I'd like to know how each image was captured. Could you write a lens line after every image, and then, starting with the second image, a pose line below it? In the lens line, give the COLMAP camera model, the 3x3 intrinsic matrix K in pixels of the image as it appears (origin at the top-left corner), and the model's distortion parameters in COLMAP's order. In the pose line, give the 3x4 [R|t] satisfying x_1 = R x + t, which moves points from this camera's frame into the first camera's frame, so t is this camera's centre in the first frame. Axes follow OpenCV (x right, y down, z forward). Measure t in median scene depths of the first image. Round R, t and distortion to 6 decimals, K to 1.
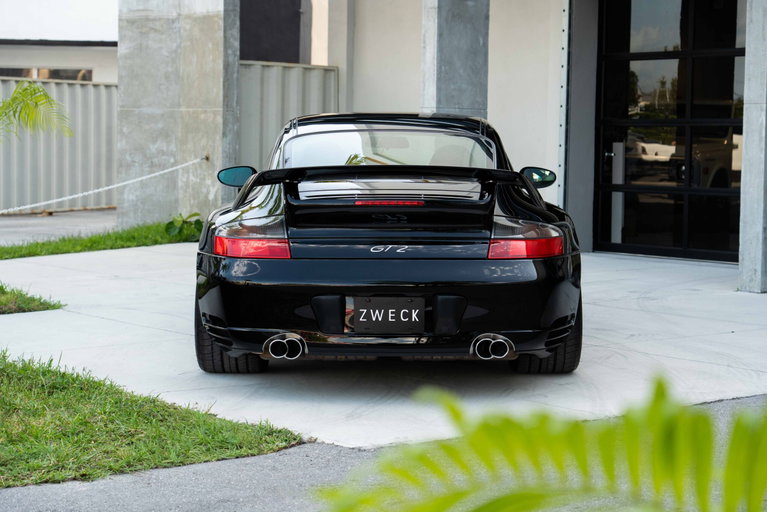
lens RADIAL K [[1708.8, 0, 385.7], [0, 1708.8, 259.7], [0, 0, 1]] dist [0.046068, 0.000000]
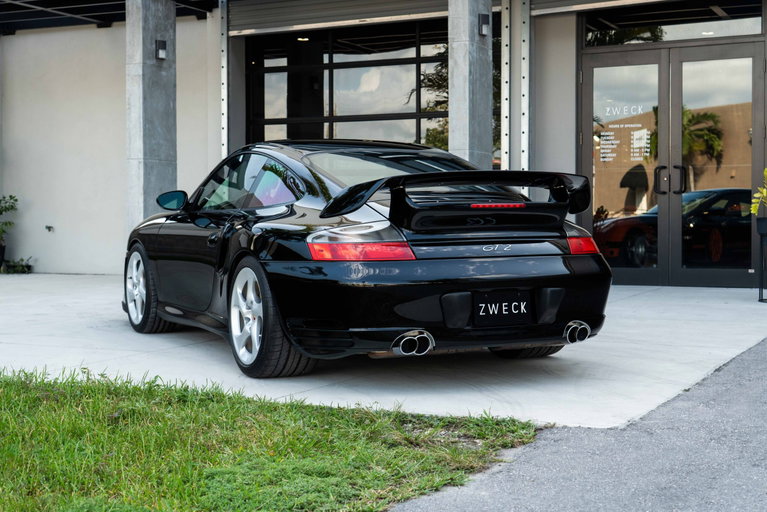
lens RADIAL K [[1228.2, 0, 383.5], [0, 1228.2, 250.4], [0, 0, 1]] dist [0.056085, 0.000000]
pose [[0.901140, -0.028238, 0.432608, -0.287173], [0.044873, 0.998592, -0.028290, 0.010180], [-0.431200, 0.044905, 0.901138, 0.231762]]
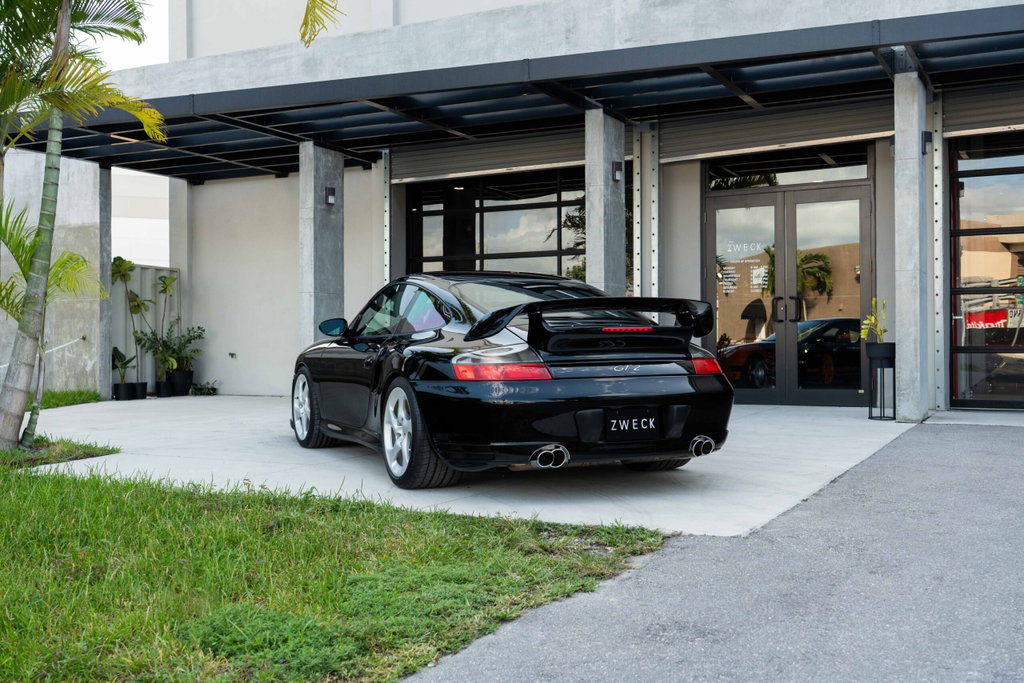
lens RADIAL K [[1078.8, 0, 512.4], [0, 1078.8, 341.8], [0, 0, 1]] dist [0.046804, 0.000000]
pose [[0.909156, -0.017228, 0.416099, -0.271089], [0.046610, 0.997076, -0.060556, 0.012146], [-0.413839, 0.074449, 0.907301, 0.253427]]
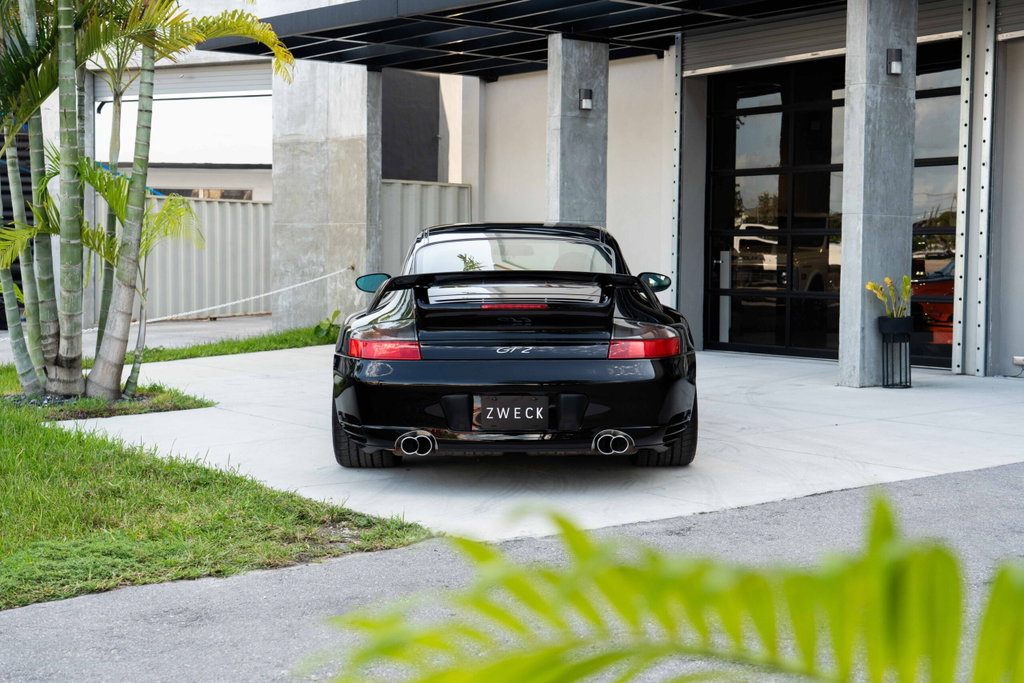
lens RADIAL K [[1503.6, 0, 508.2], [0, 1503.6, 340.6], [0, 0, 1]] dist [0.056625, 0.000000]
pose [[0.999962, -0.006196, -0.006062, 0.002757], [0.006127, 0.999916, -0.011394, -0.001103], [0.006133, 0.011356, 0.999917, 0.052506]]
